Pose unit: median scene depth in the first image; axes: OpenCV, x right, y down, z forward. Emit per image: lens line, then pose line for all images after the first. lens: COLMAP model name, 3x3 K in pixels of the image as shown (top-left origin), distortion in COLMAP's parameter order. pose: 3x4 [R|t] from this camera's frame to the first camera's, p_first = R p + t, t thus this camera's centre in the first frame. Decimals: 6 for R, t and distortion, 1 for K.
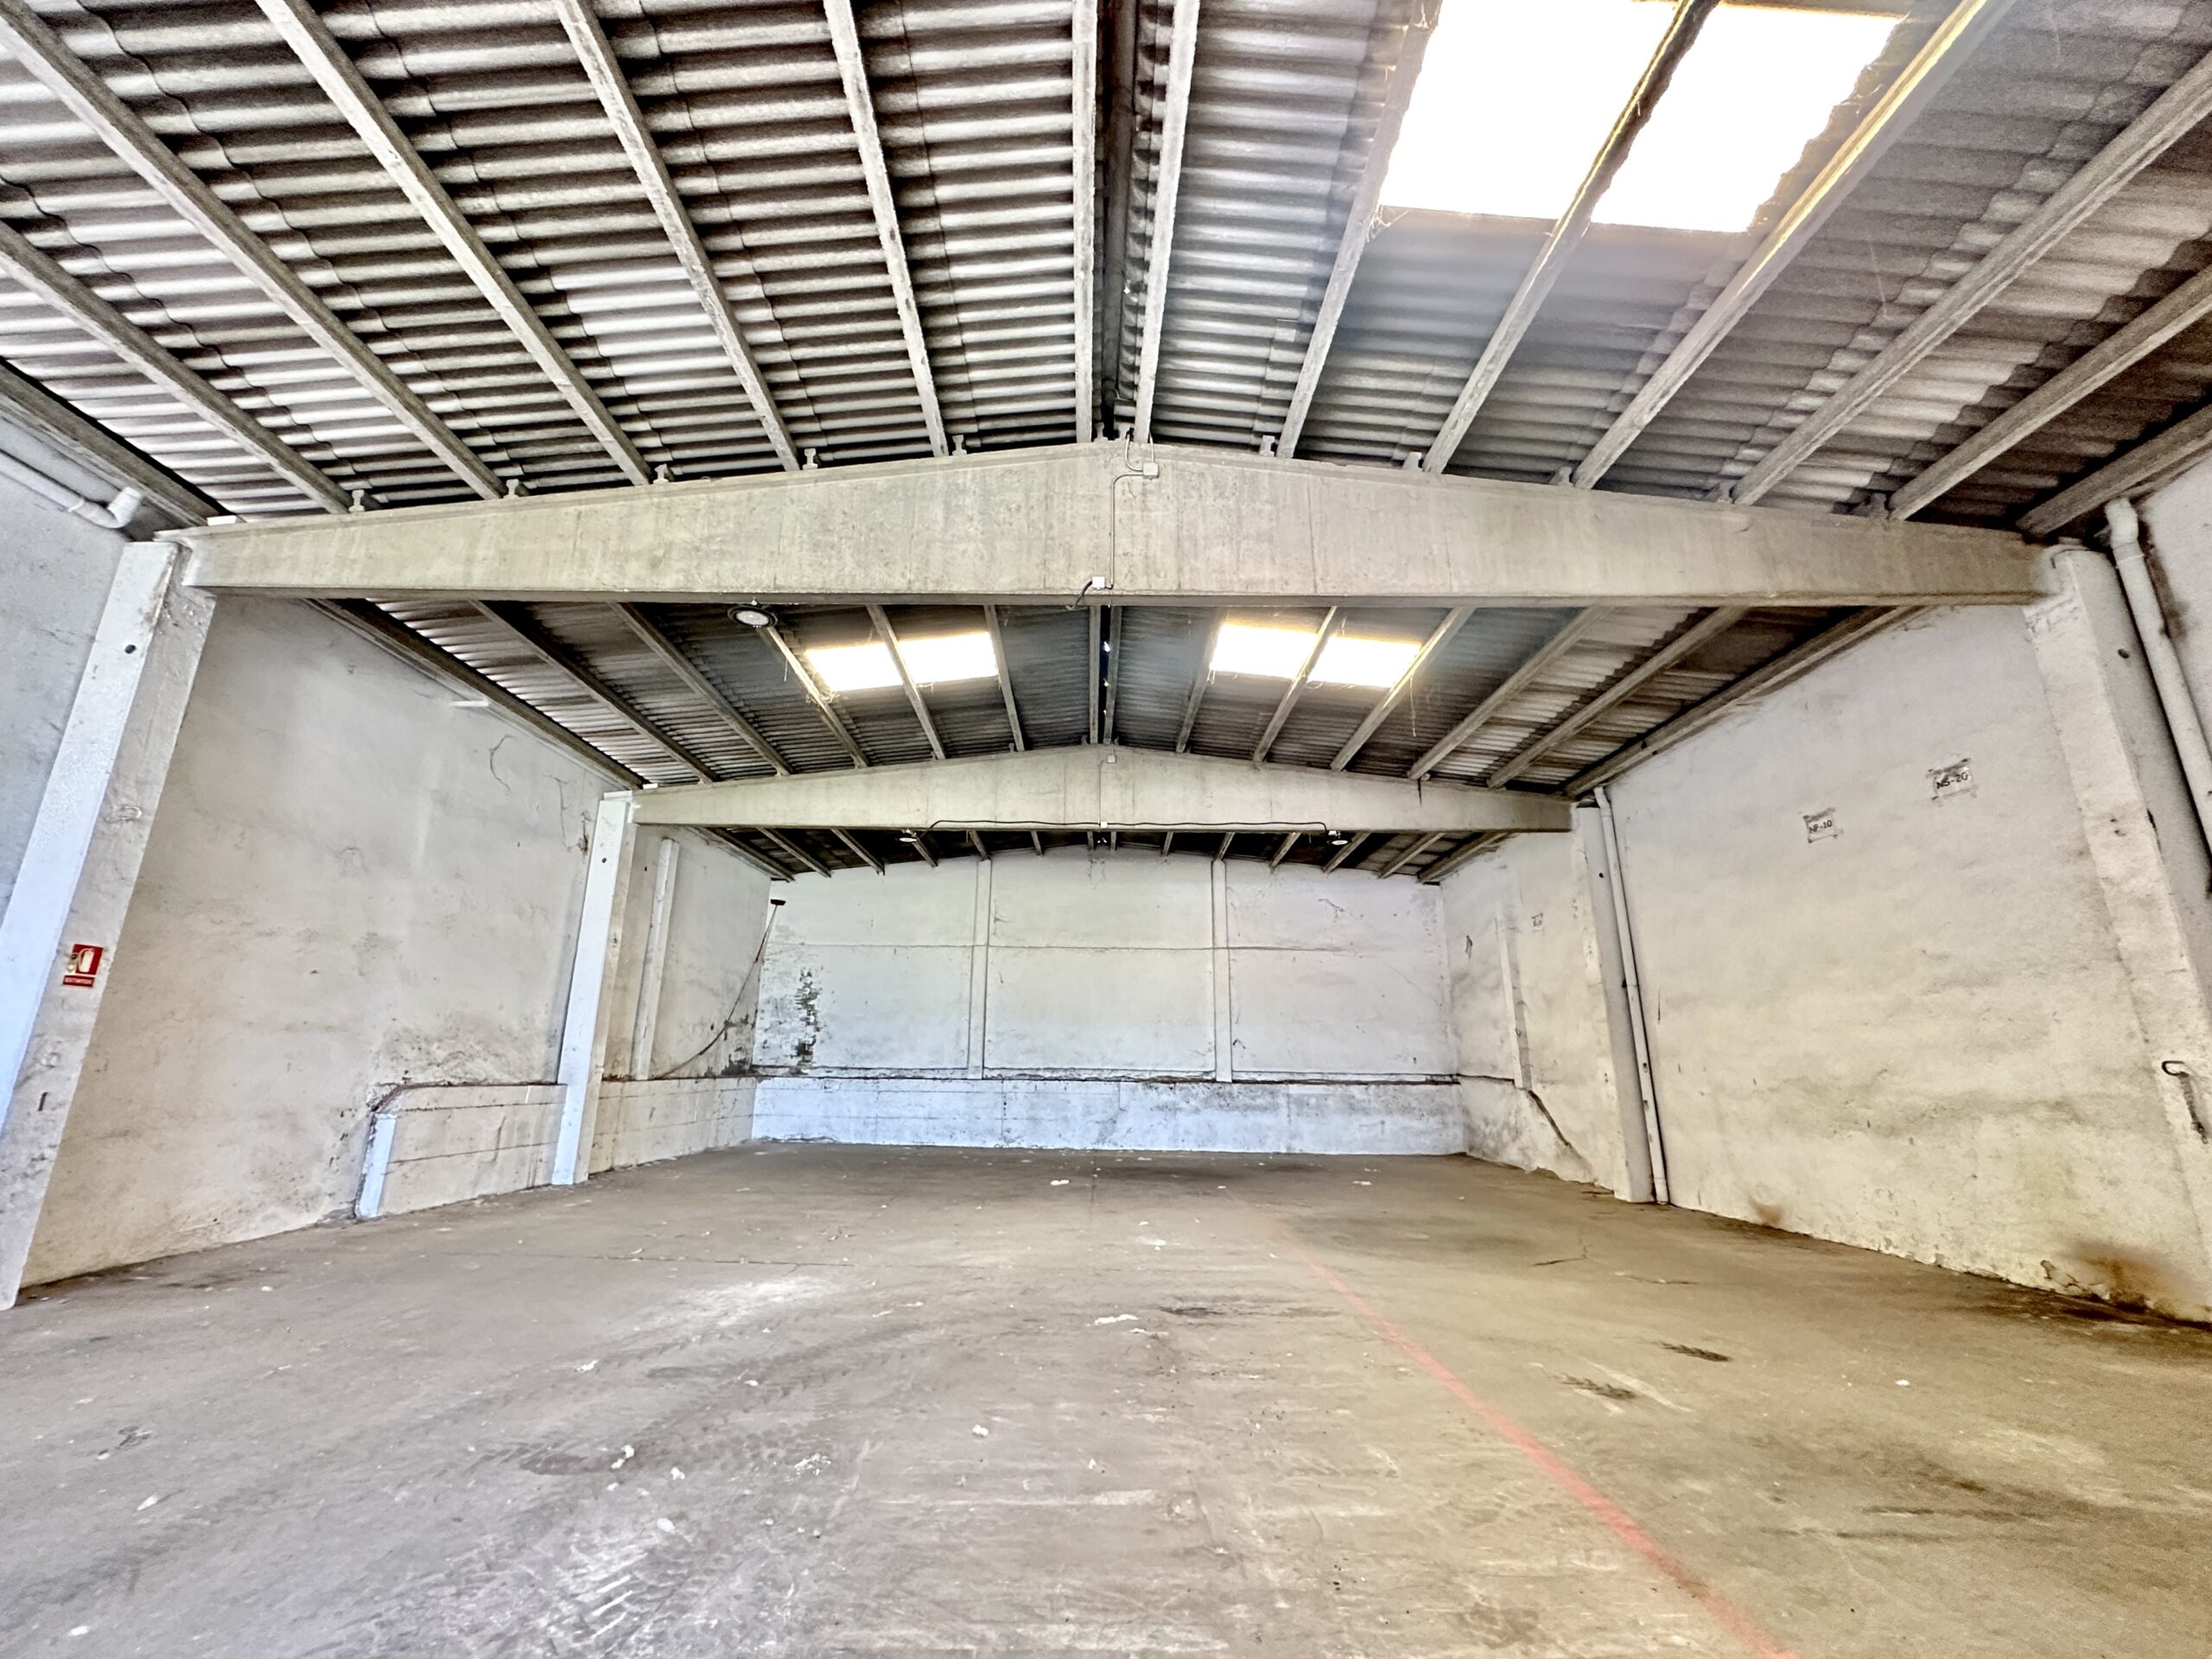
lens RADIAL K [[914.1, 0, 1084.3], [0, 914.1, 827.6], [0, 0, 1]] dist [-0.002965, 0.000111]
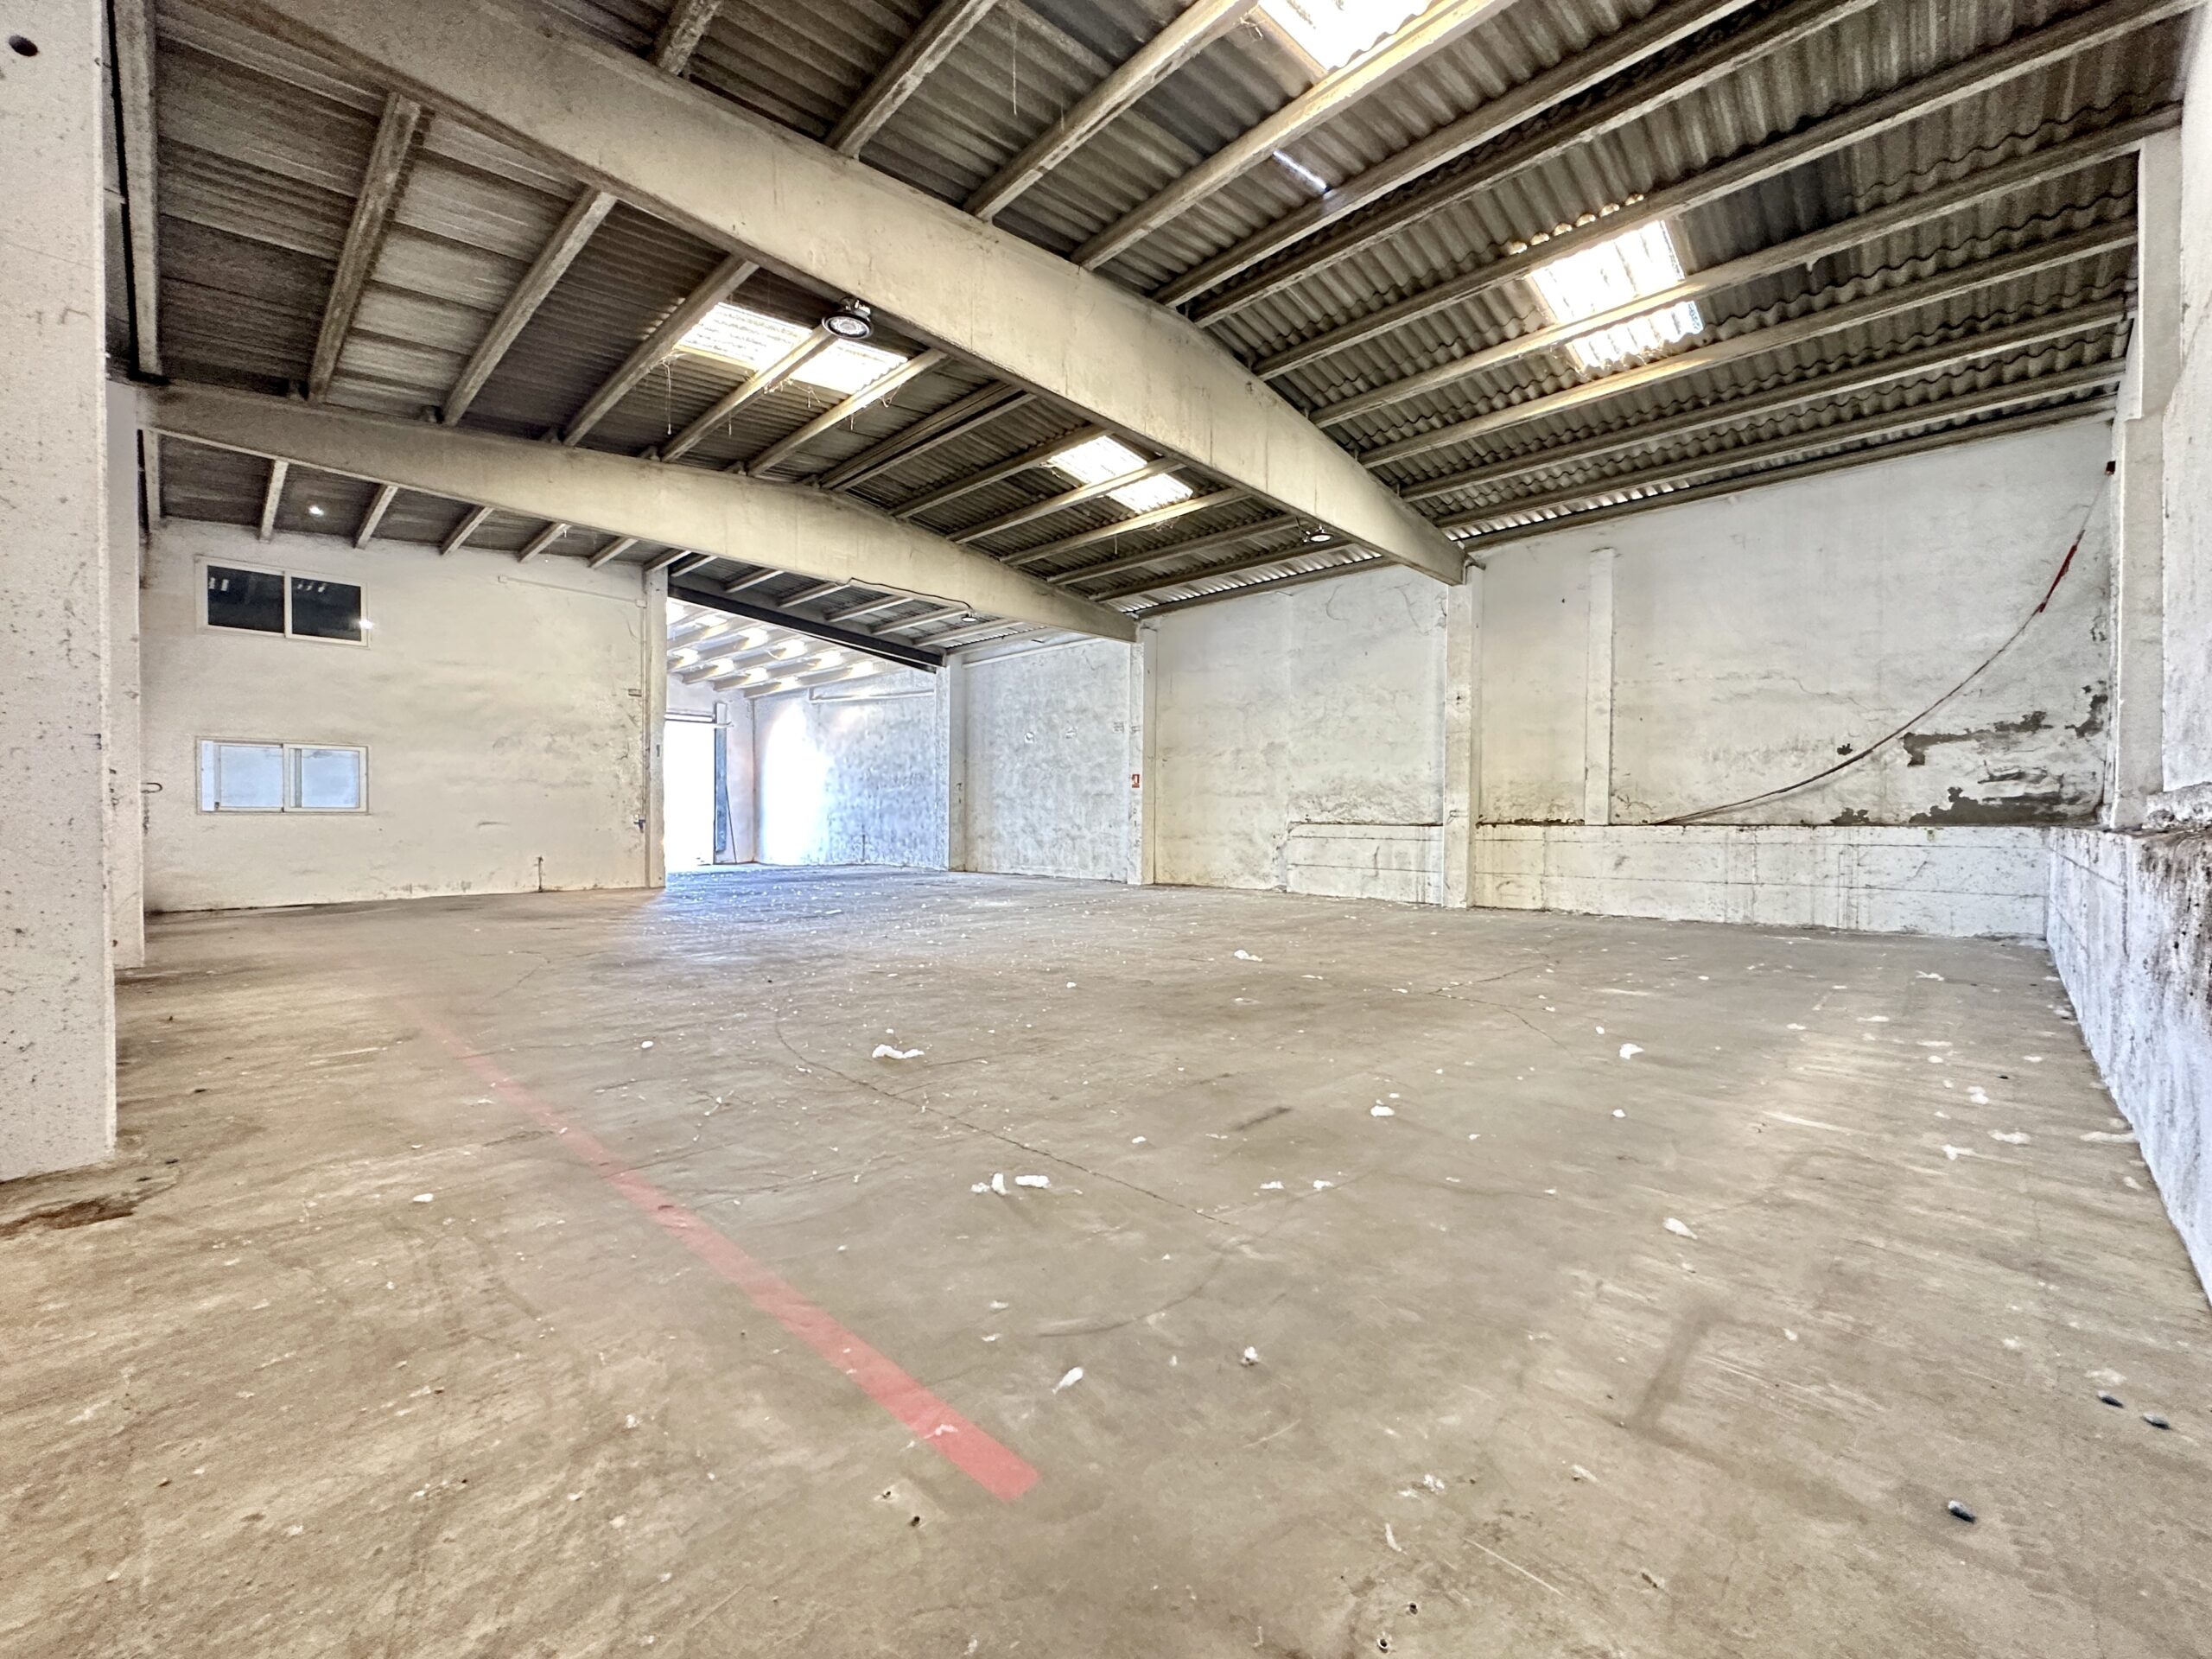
lens RADIAL K [[880.5, 0, 1103.6], [0, 880.5, 828.7], [0, 0, 1]] dist [-0.003389, 0.000568]
pose [[-0.688769, -0.004822, -0.724964, 0.521786], [0.174397, 0.969512, -0.172138, 0.374001], [0.703692, -0.244995, -0.666929, 1.340460]]
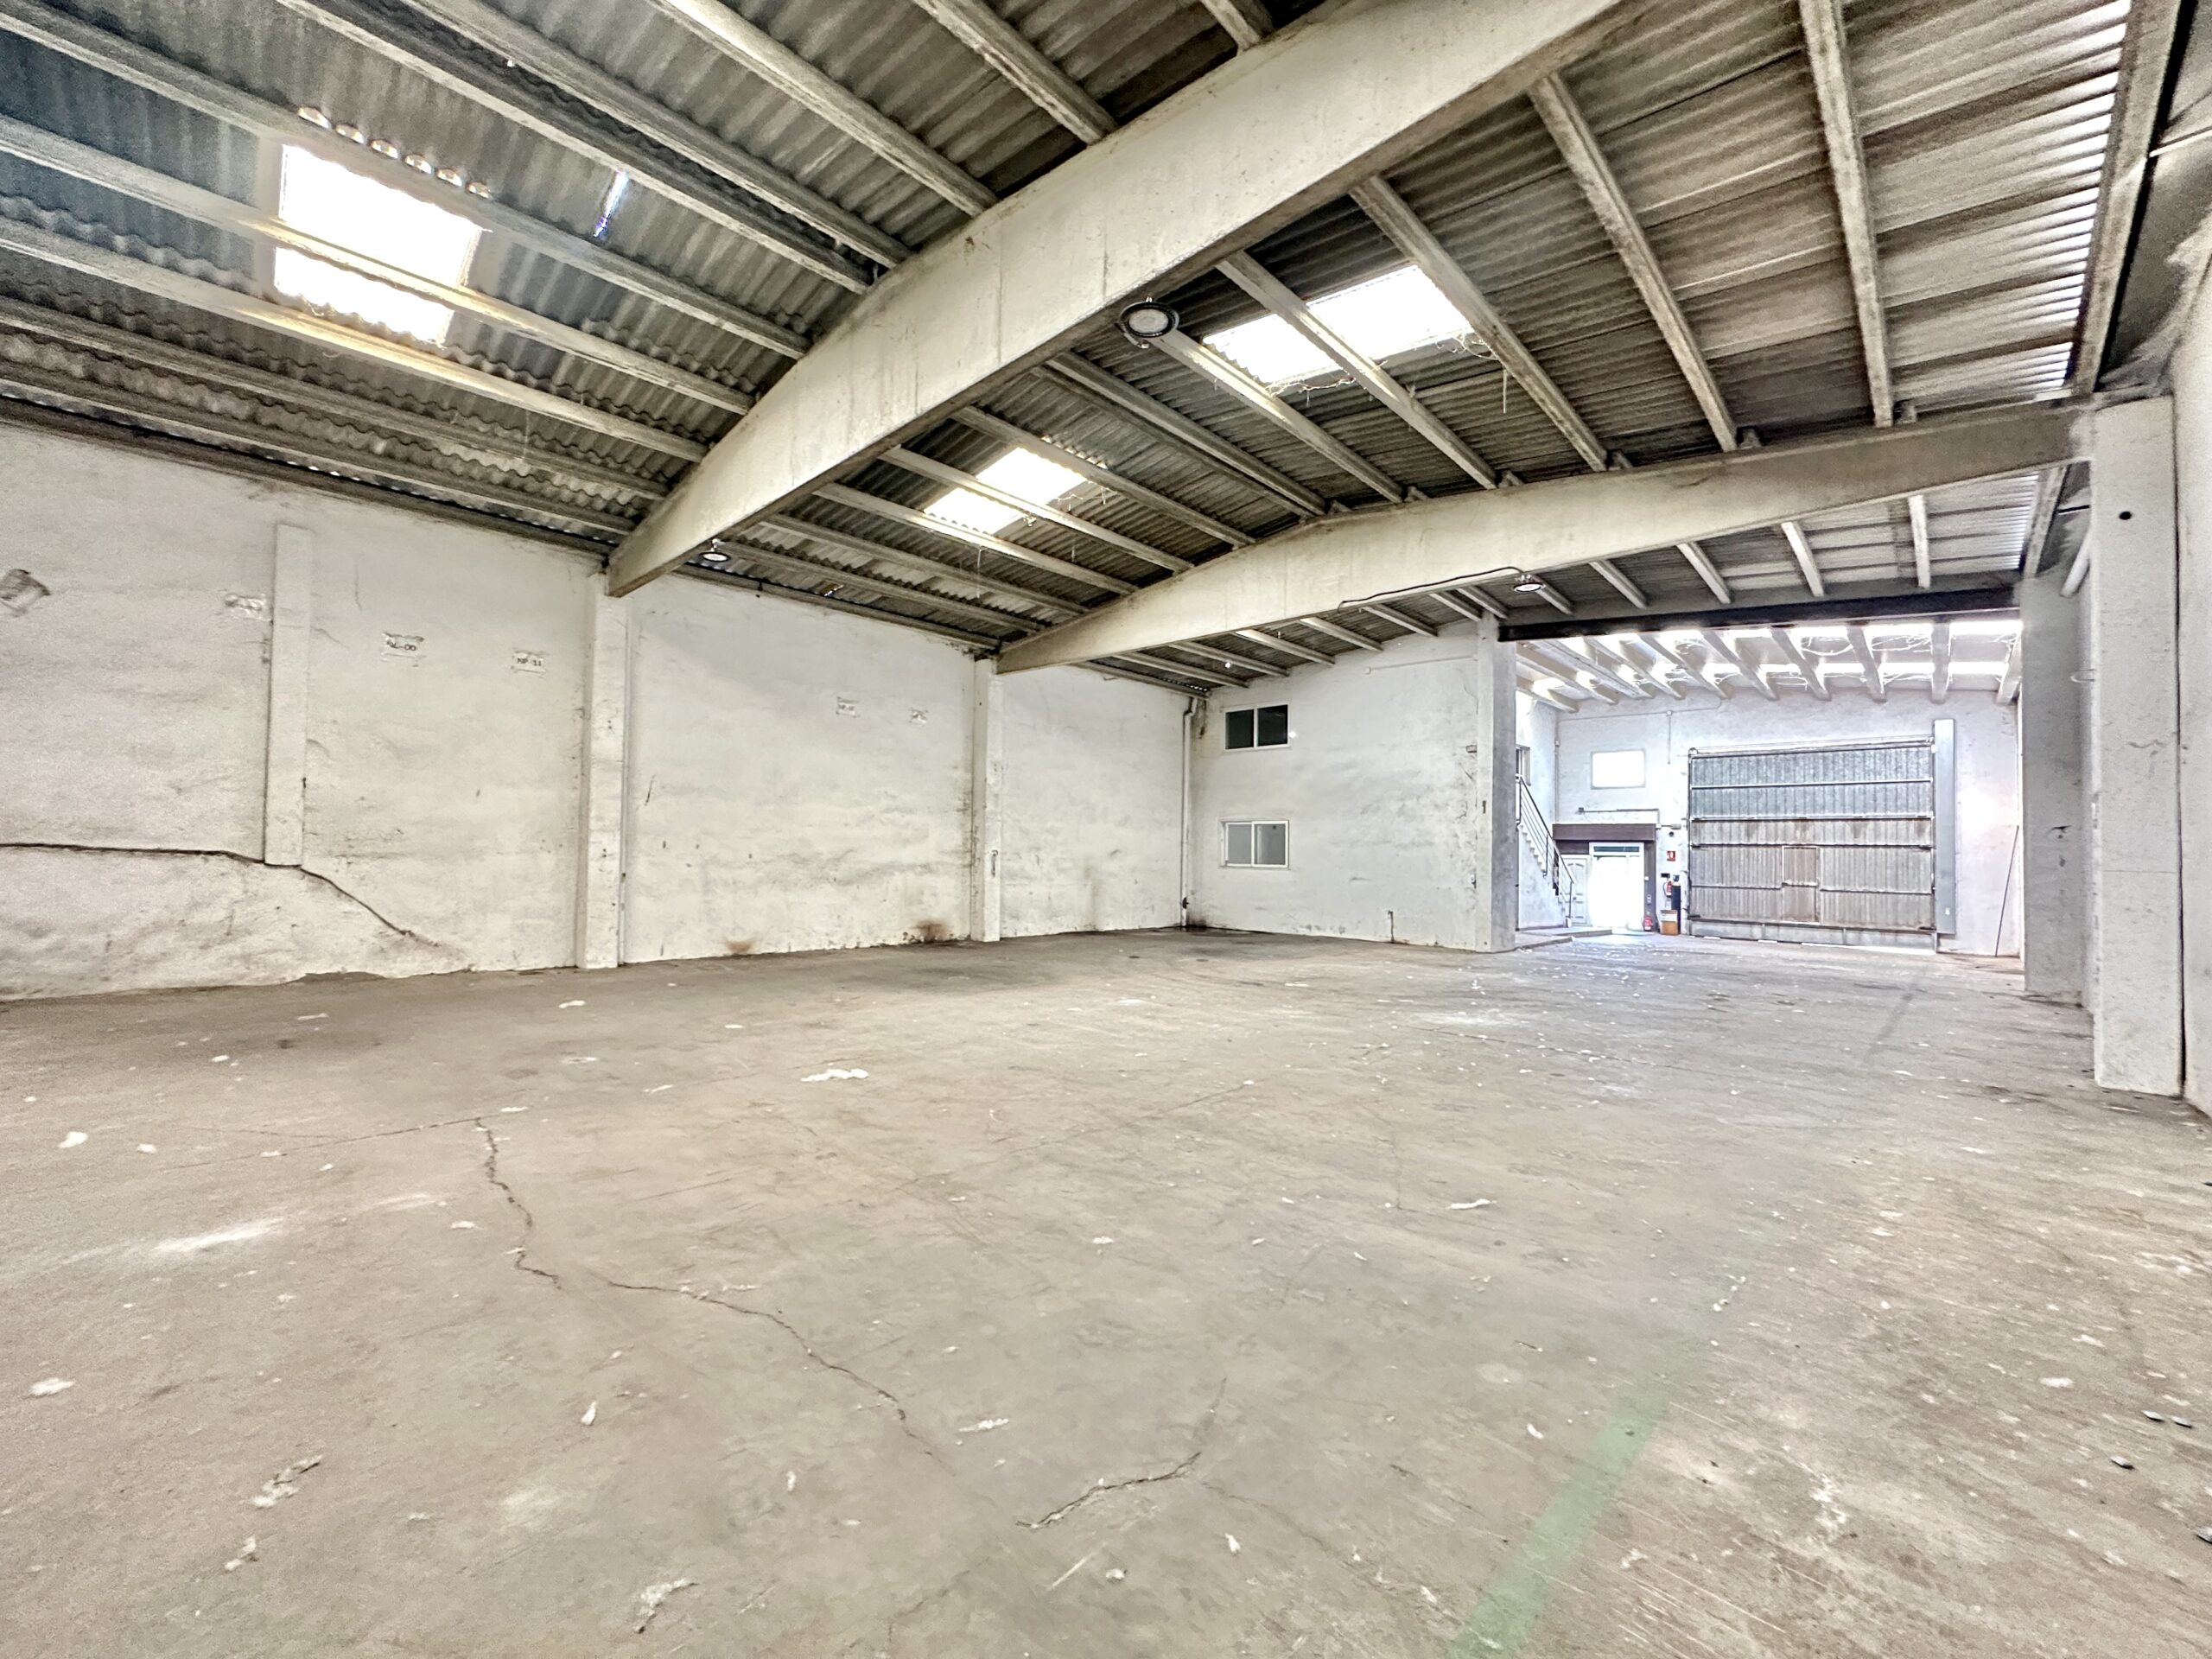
lens RADIAL K [[880.5, 0, 1103.6], [0, 880.5, 828.7], [0, 0, 1]] dist [-0.003389, 0.000568]
pose [[-0.719900, -0.005865, 0.694053, -0.453733], [-0.205972, 0.956725, -0.205557, 0.312840], [-0.662812, -0.290936, -0.689954, 1.225990]]
